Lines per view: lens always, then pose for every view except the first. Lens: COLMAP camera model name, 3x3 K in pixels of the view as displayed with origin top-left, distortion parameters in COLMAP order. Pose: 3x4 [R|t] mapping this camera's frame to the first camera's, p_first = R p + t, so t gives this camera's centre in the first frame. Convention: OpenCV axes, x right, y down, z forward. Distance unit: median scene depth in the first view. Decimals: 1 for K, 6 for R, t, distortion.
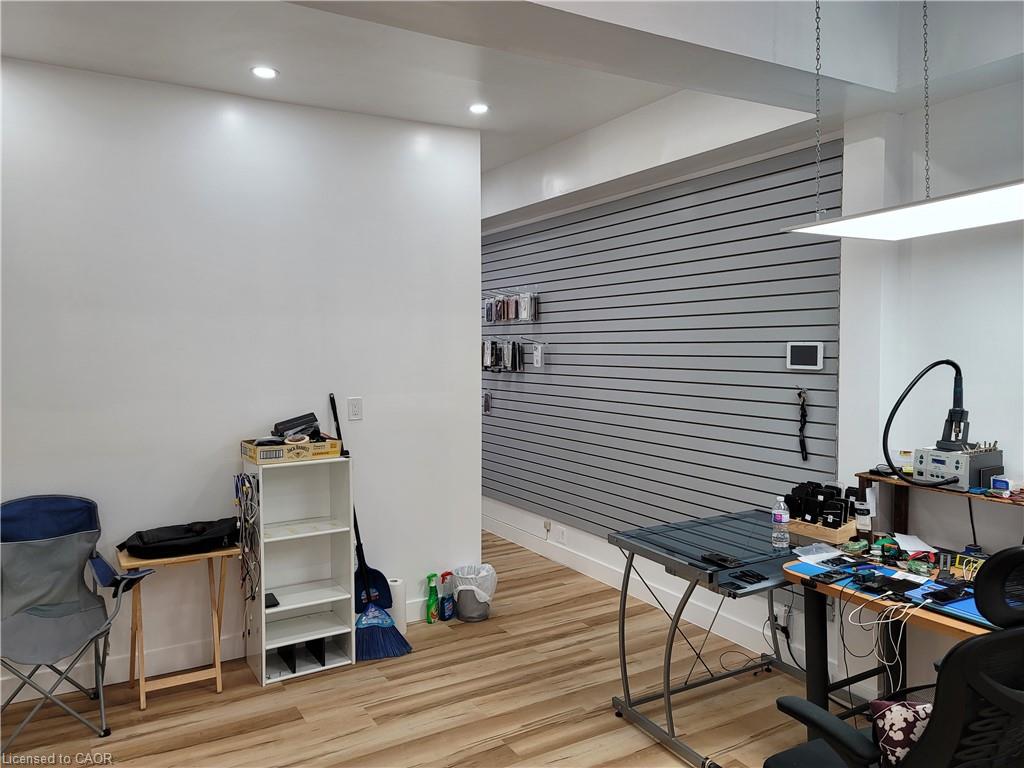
lens RADIAL K [[758.4, 0, 512.0], [0, 758.4, 384.0], [0, 0, 1]] dist [0.160869, -0.171157]
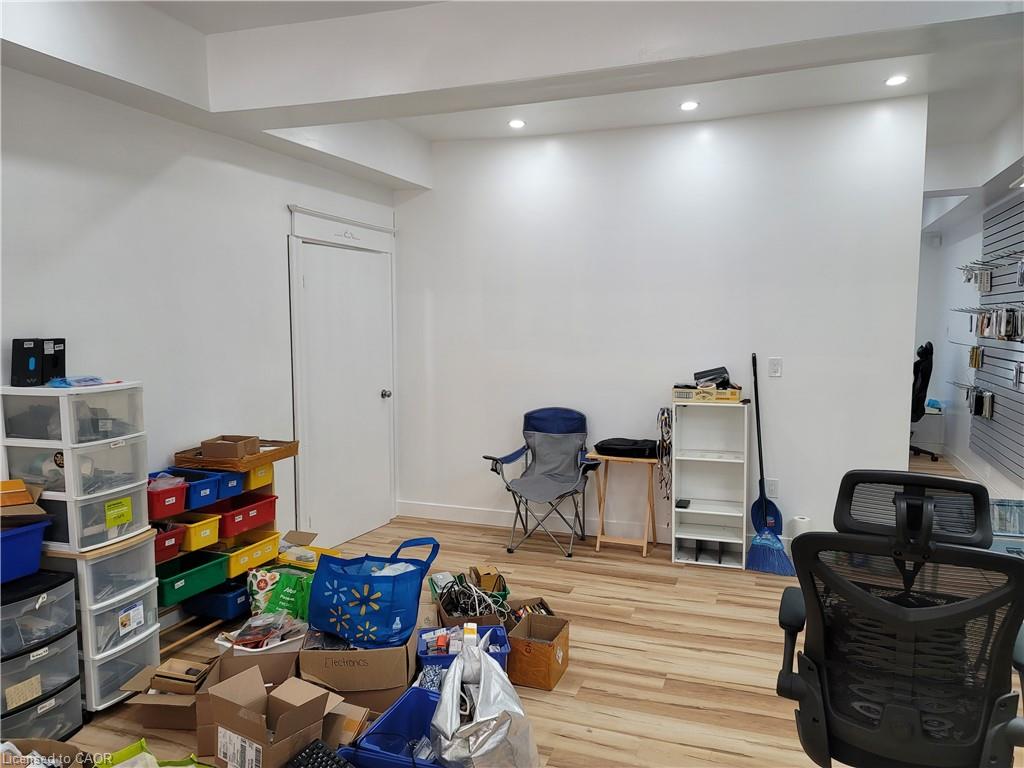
lens RADIAL K [[758.4, 0, 512.0], [0, 758.4, 384.0], [0, 0, 1]] dist [0.160869, -0.171157]
pose [[0.643438, 0.061265, -0.763042, 0.498857], [-0.038682, 0.998121, 0.047520, 0.020178], [0.764520, -0.001060, 0.644599, -0.084266]]
